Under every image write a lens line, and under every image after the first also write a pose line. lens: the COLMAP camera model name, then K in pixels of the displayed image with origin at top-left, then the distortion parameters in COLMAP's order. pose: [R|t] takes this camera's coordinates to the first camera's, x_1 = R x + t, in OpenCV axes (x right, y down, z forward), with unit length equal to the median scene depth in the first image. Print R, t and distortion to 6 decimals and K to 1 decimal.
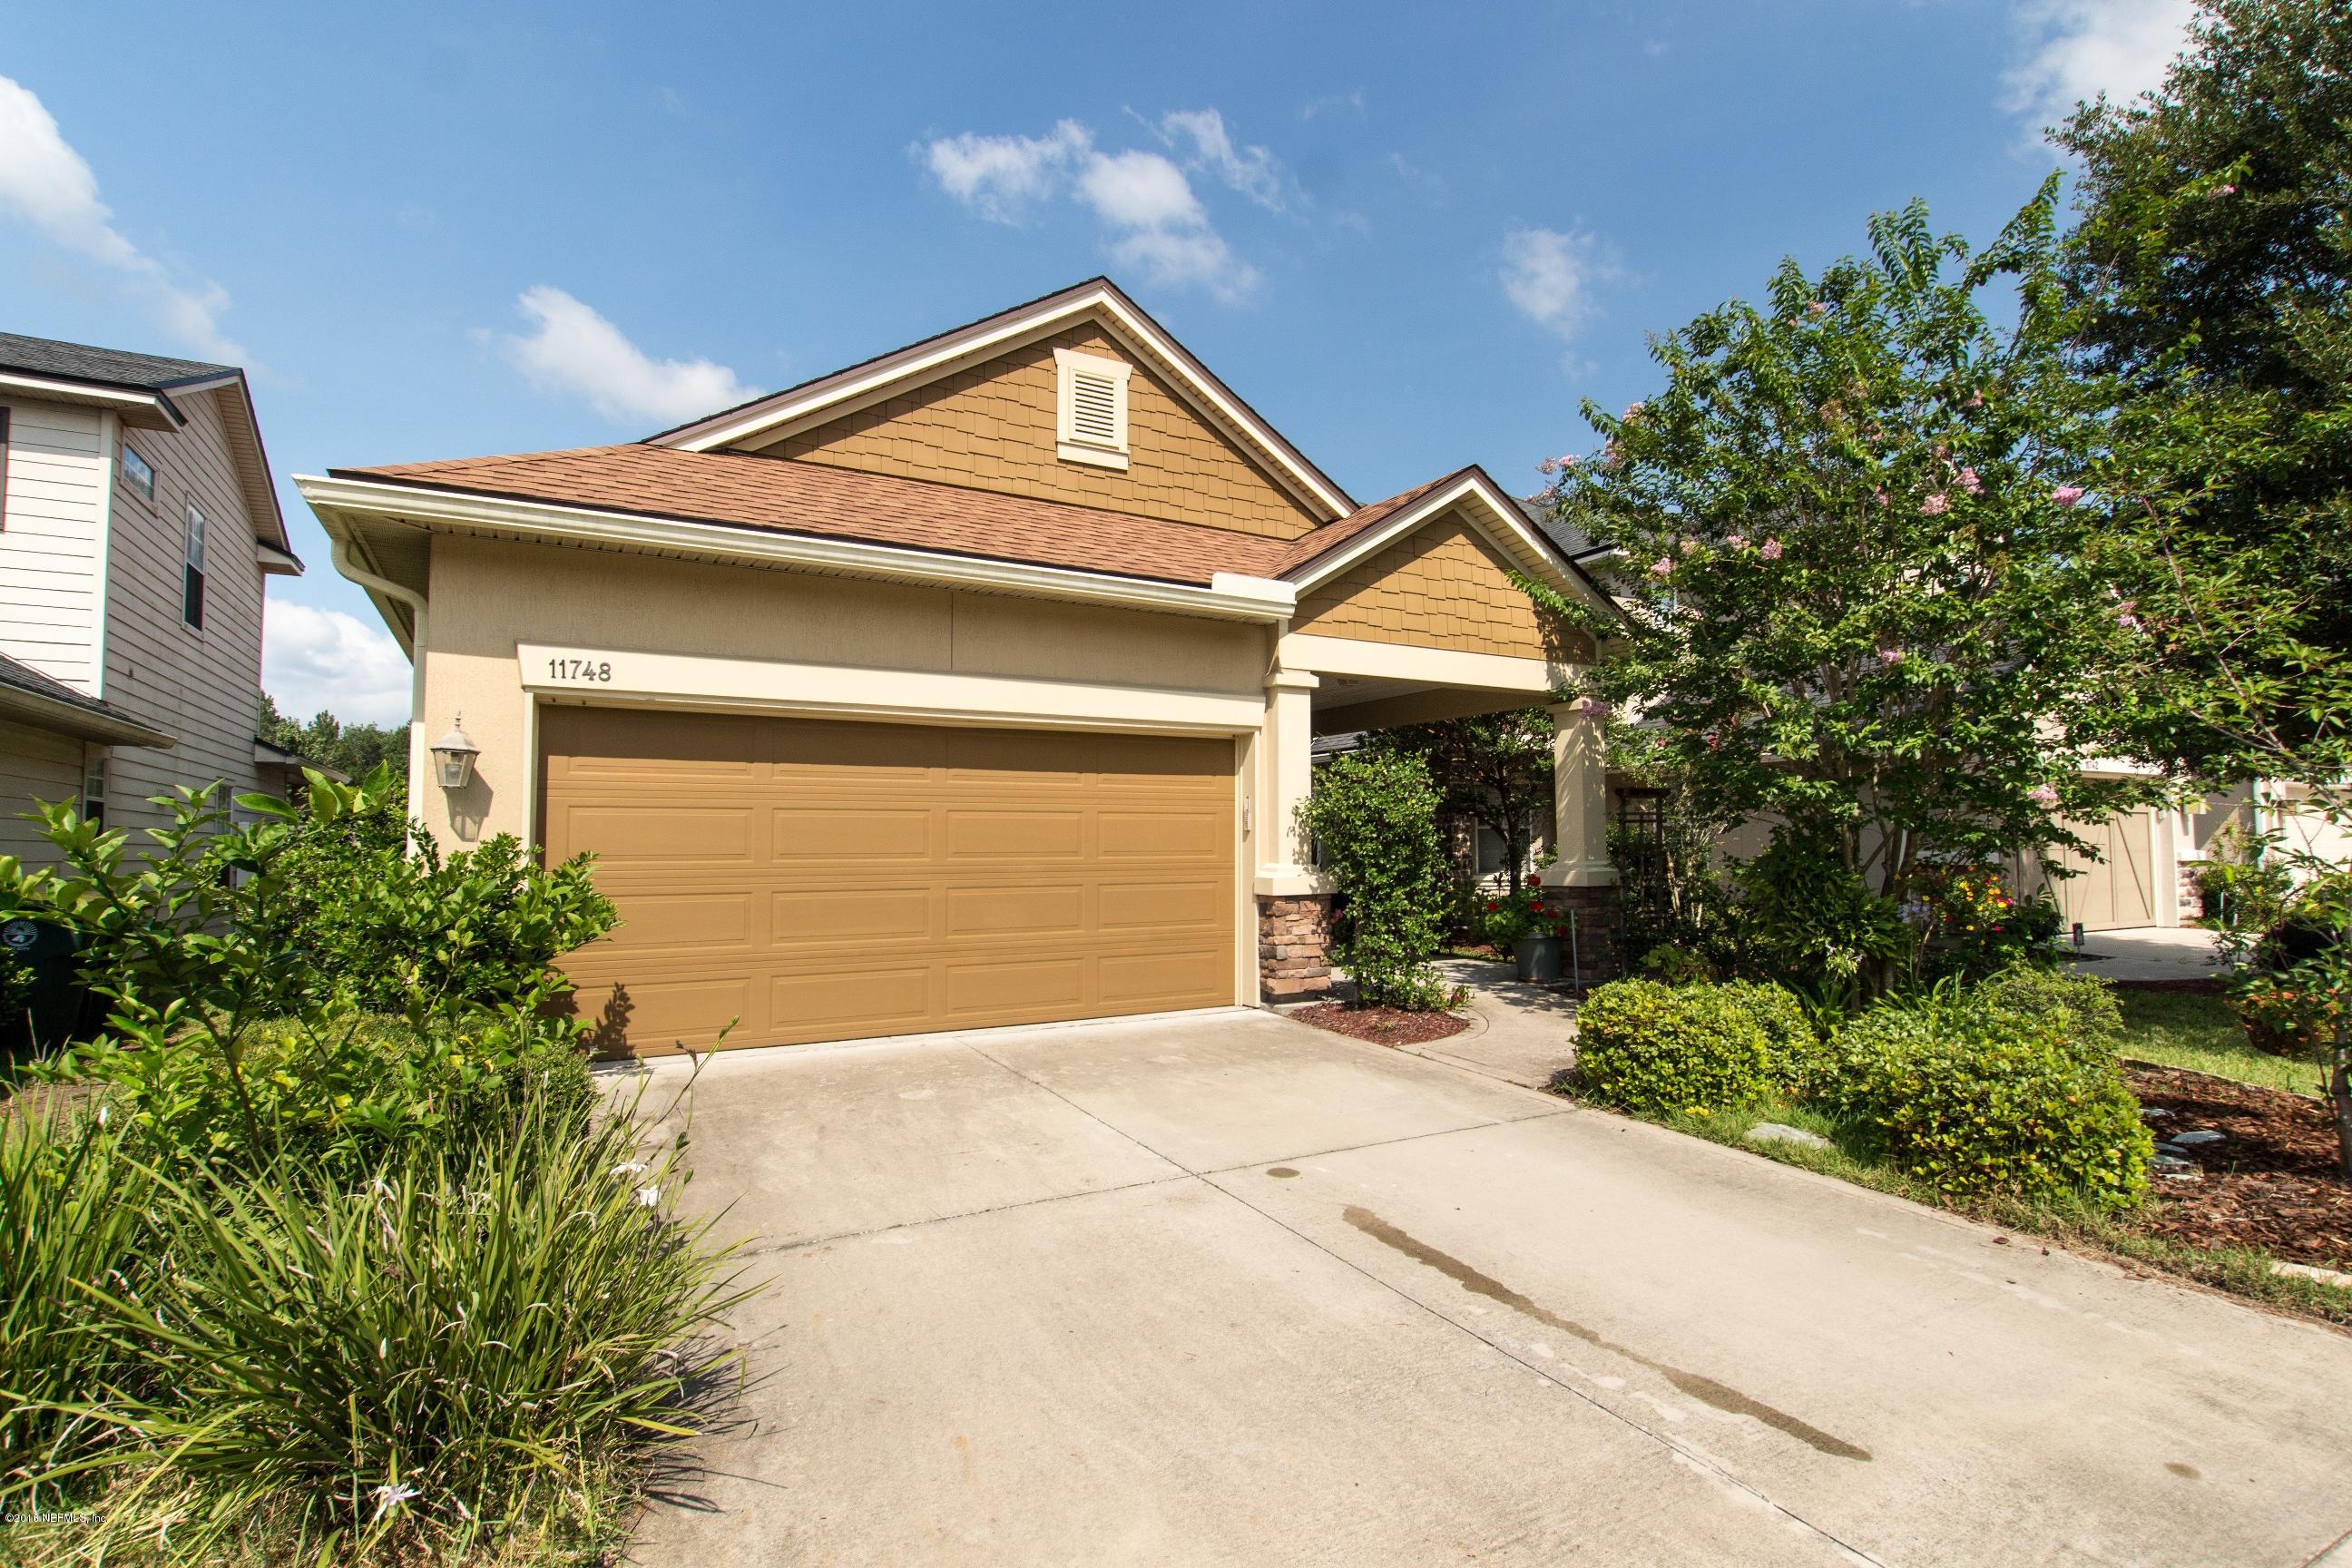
lens RADIAL K [[1131.6, 0, 1176.6], [0, 1131.6, 789.2], [0, 0, 1]] dist [0.010623, -0.000762]
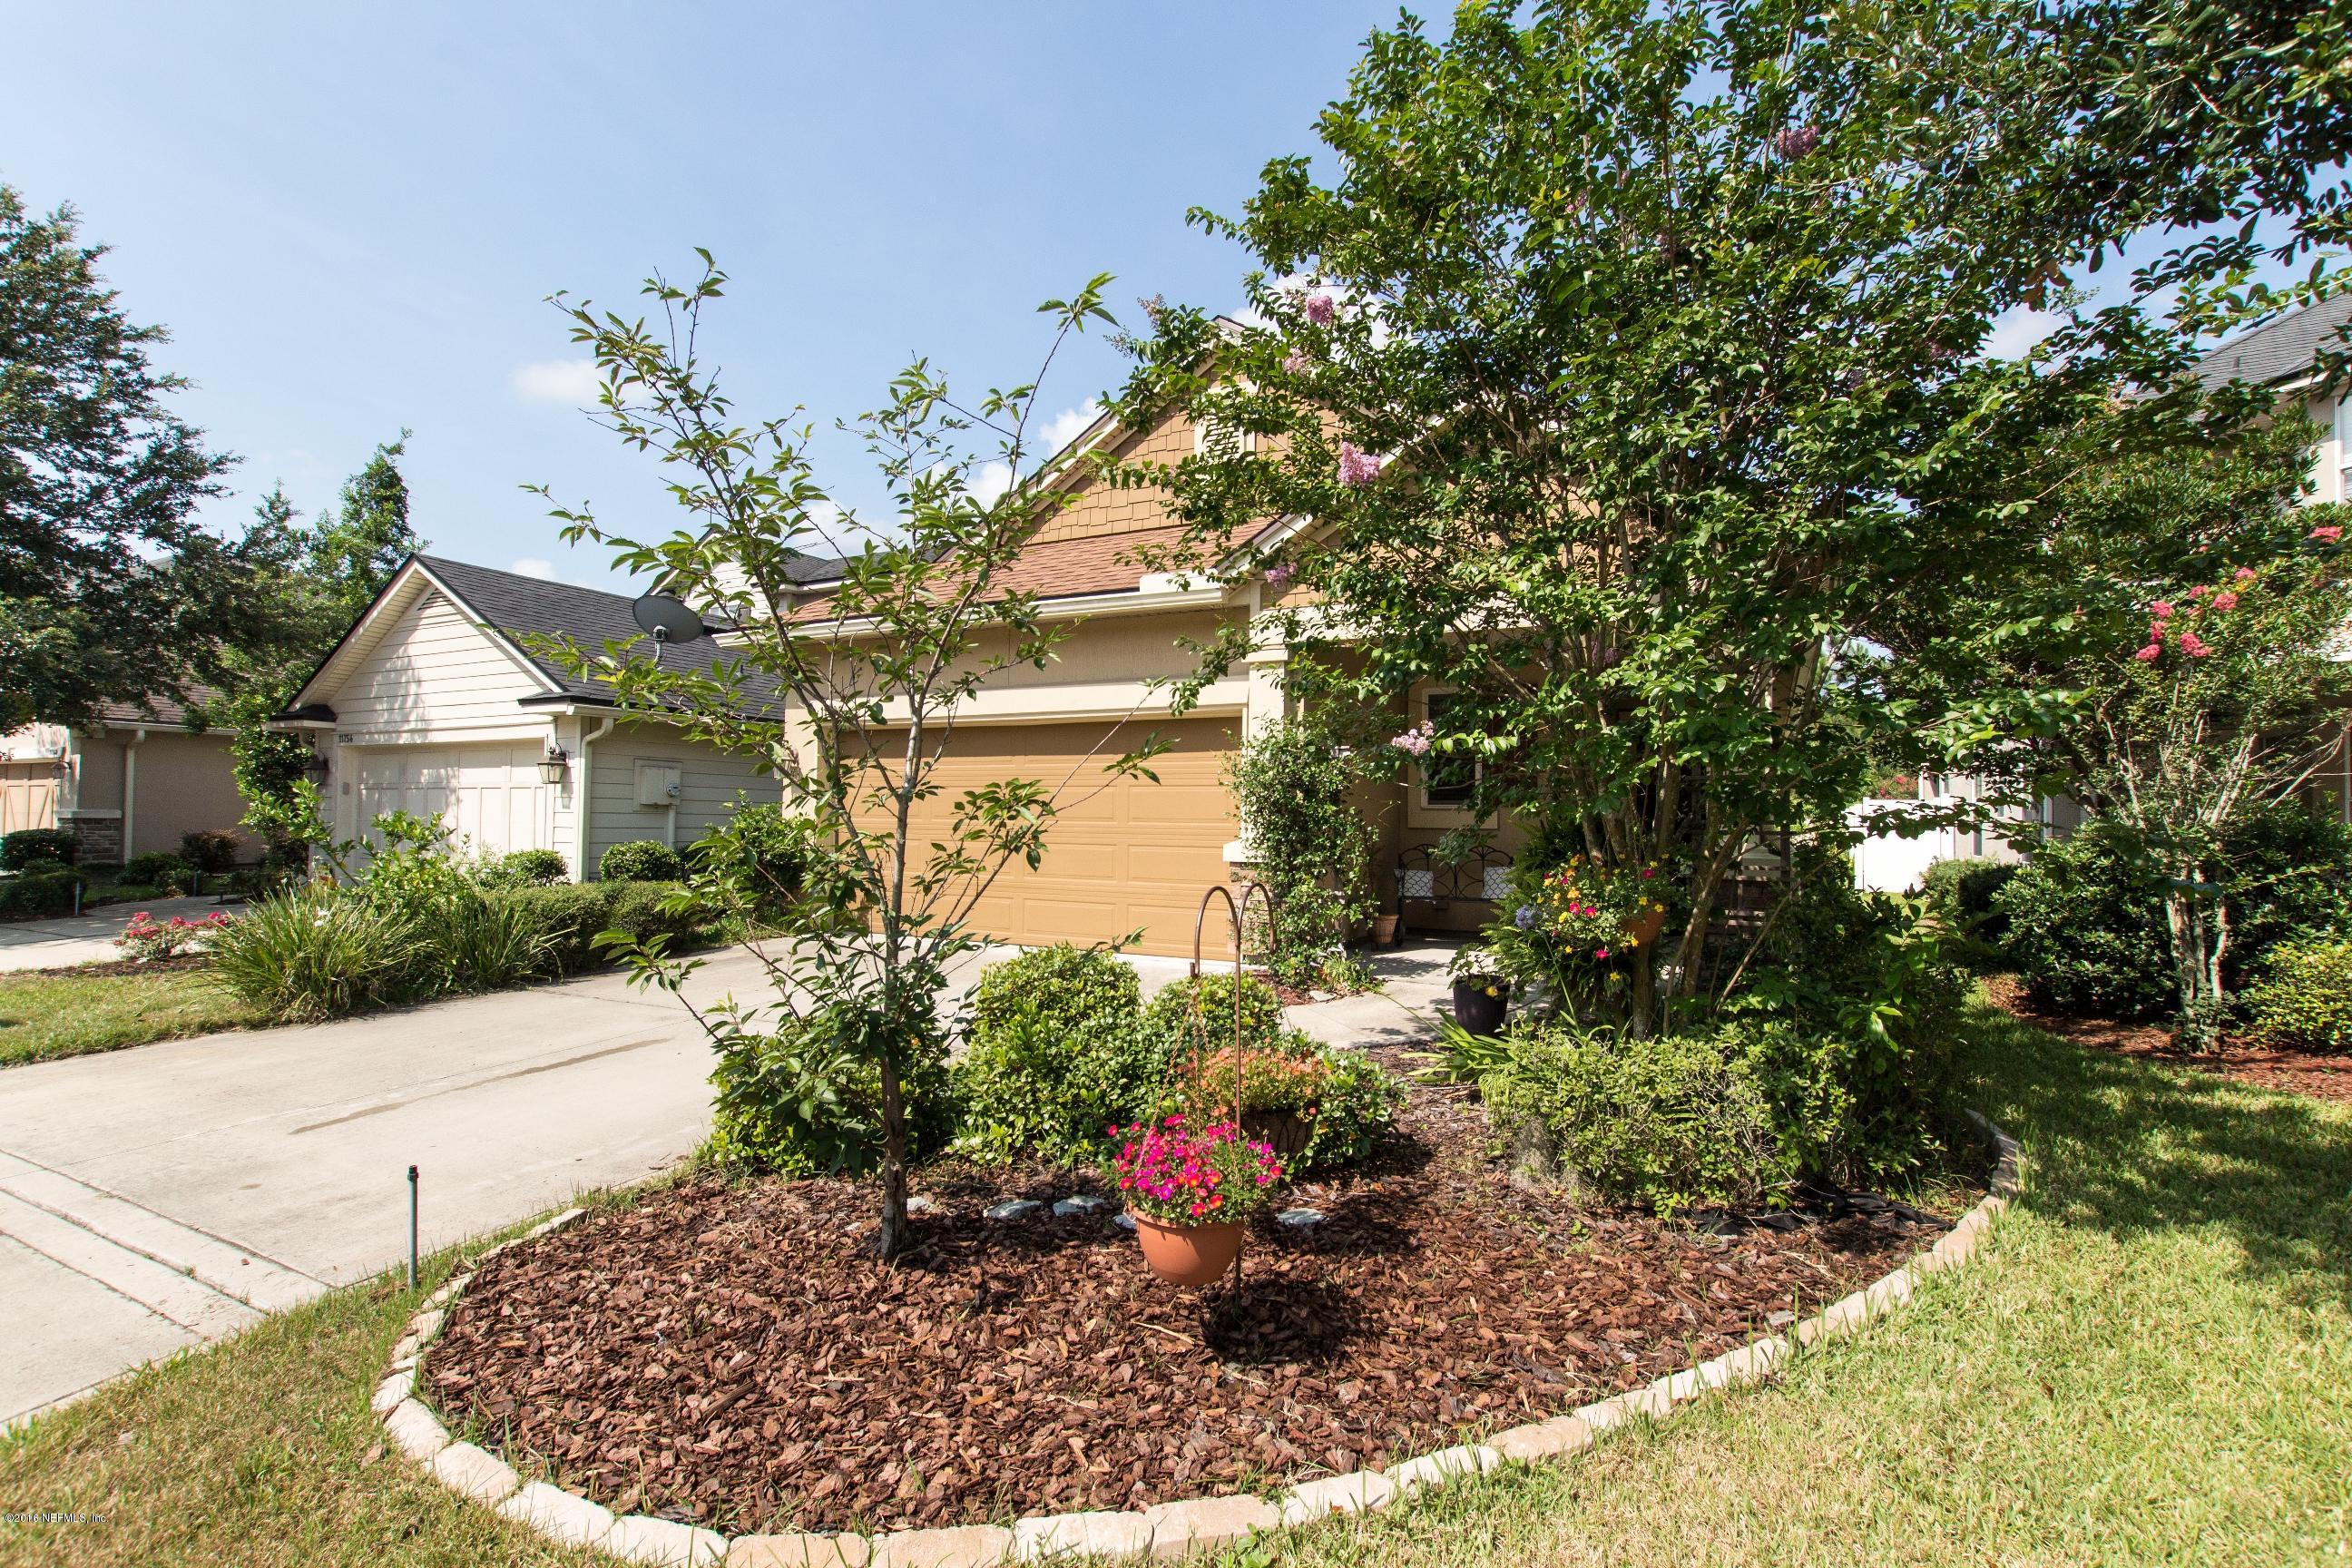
lens RADIAL K [[1079.1, 0, 1176.0], [0, 1079.1, 784.0], [0, 0, 1]] dist [0.008532, -0.000009]
pose [[0.534763, -0.013642, -0.844892, 0.897867], [0.029284, 0.999568, 0.002395, 0.016750], [0.844494, -0.026022, 0.534932, 0.401272]]
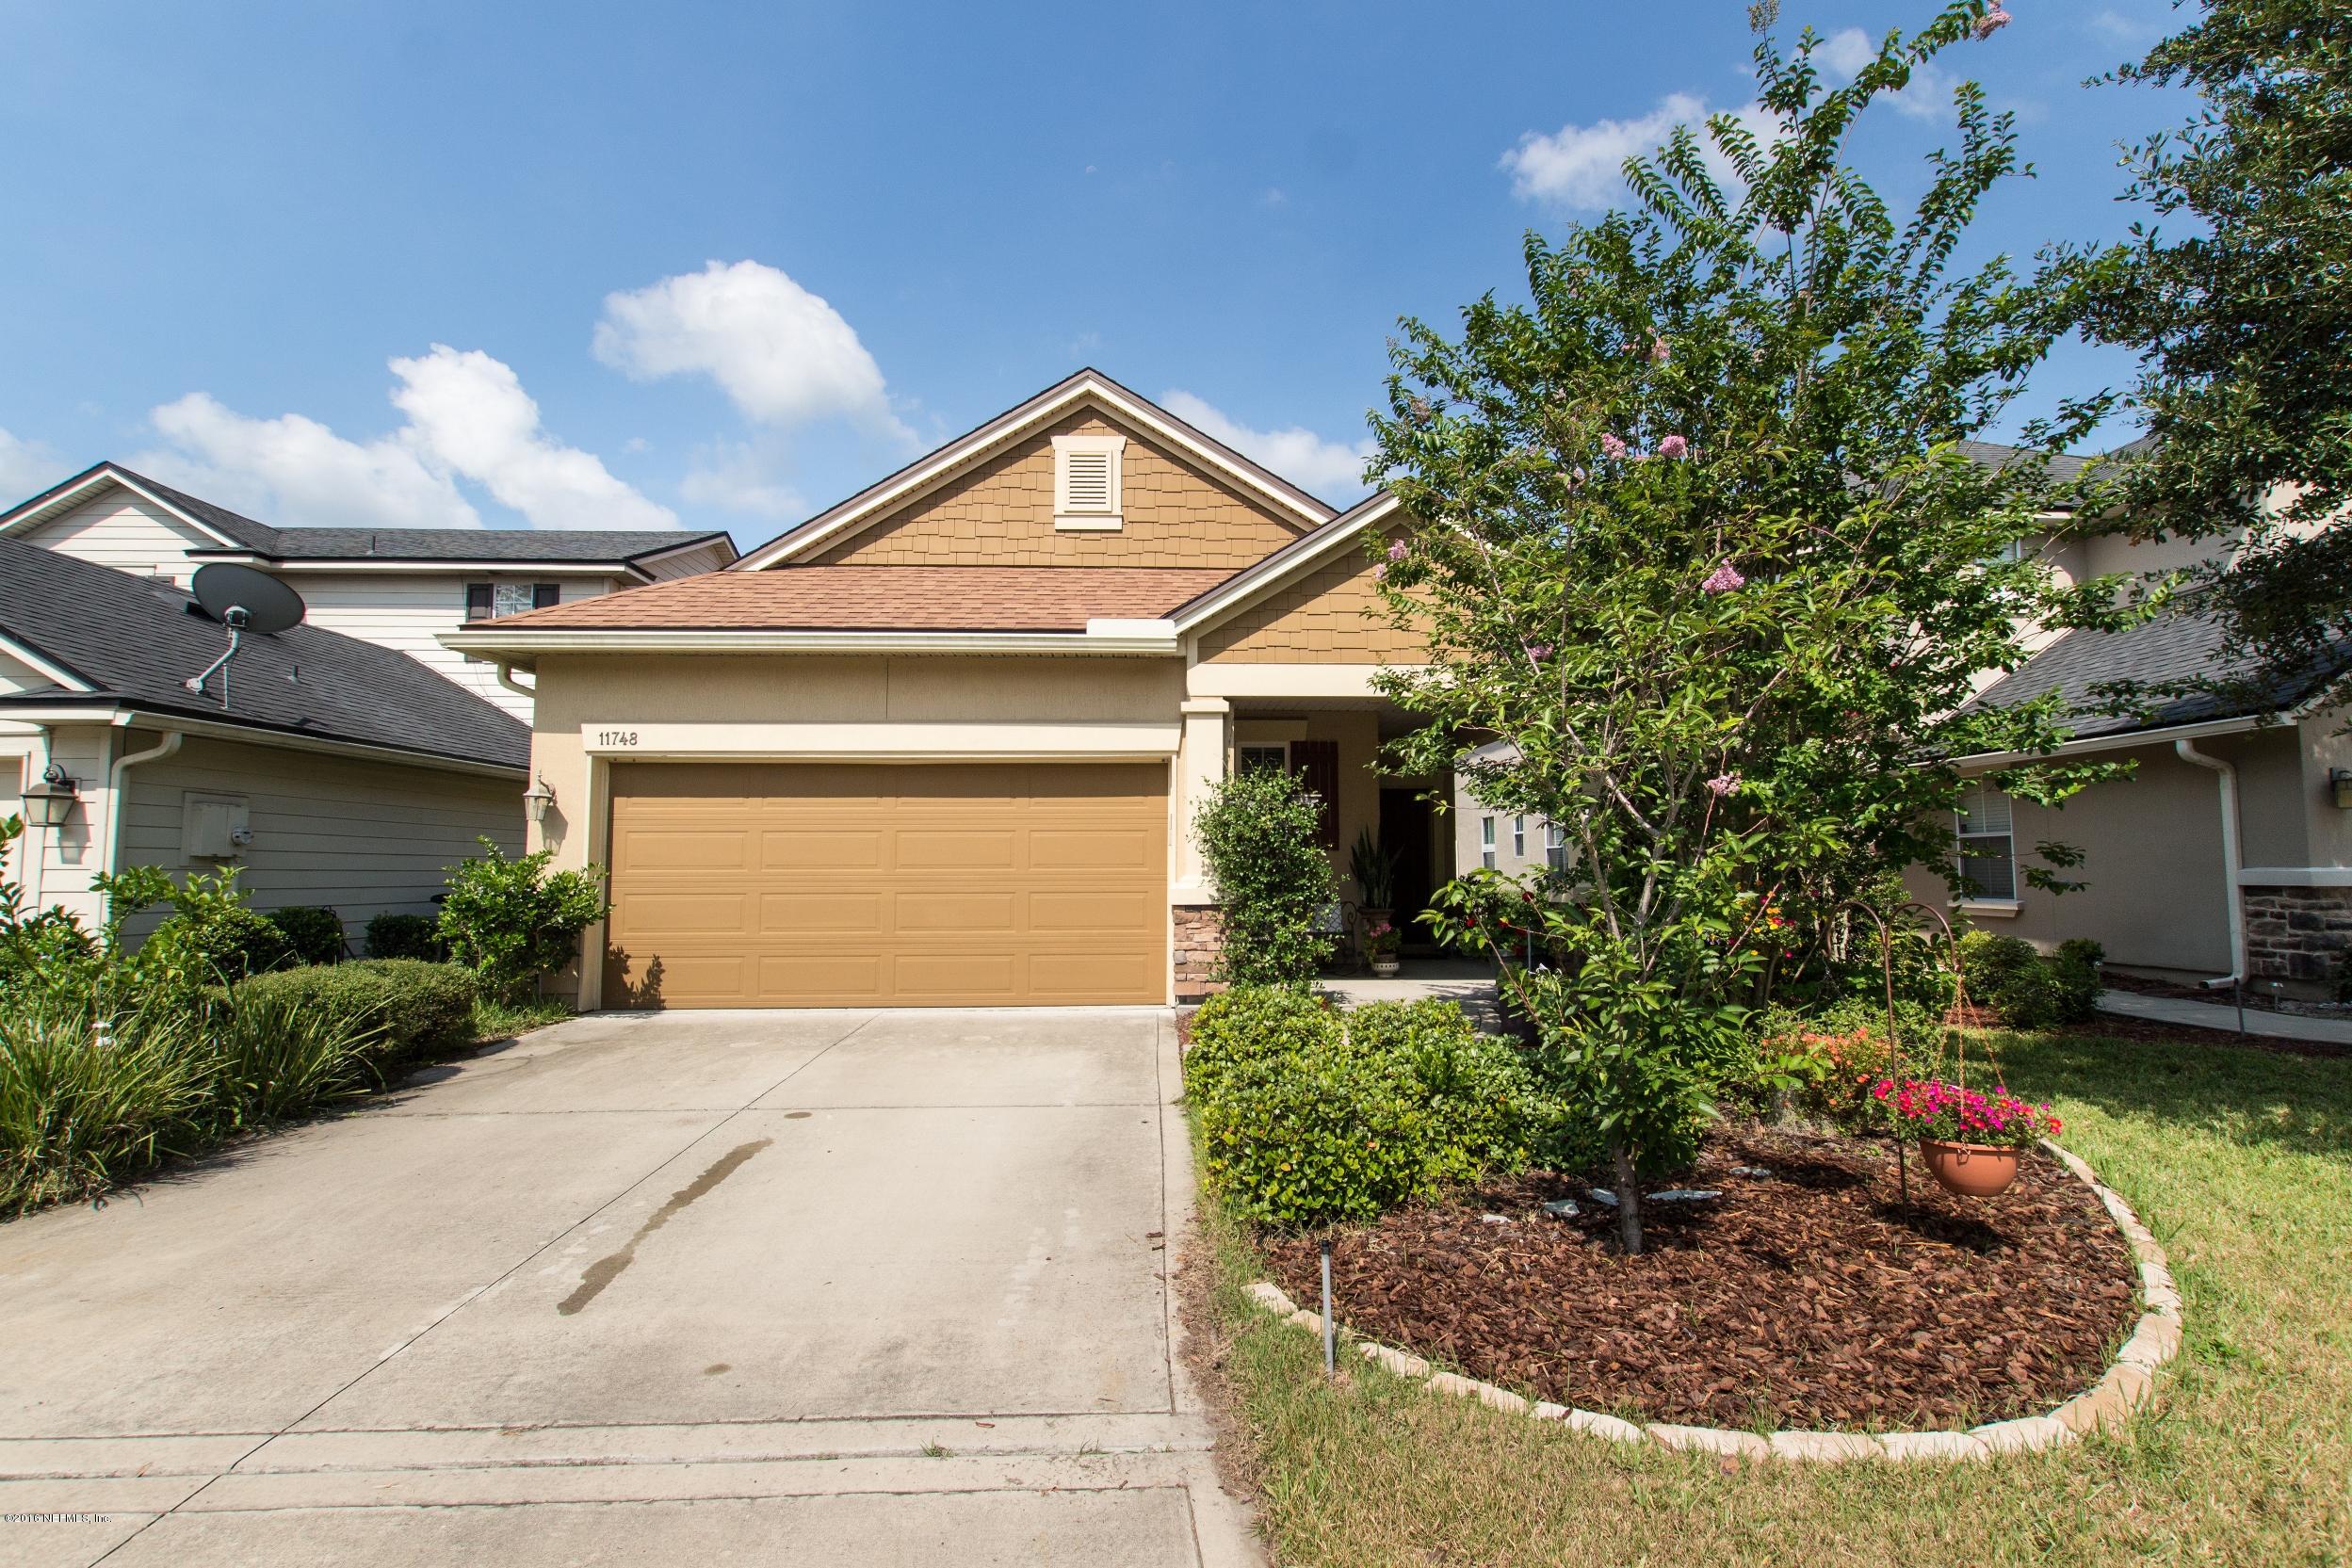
lens RADIAL K [[1098.0, 0, 1193.7], [0, 1098.0, 795.1], [0, 0, 1]] dist [0.003095, 0.000126]
pose [[0.888628, -0.028413, -0.457748, 0.576404], [0.022313, 0.999576, -0.018729, 0.008085], [0.458086, 0.006429, 0.888885, 0.061388]]
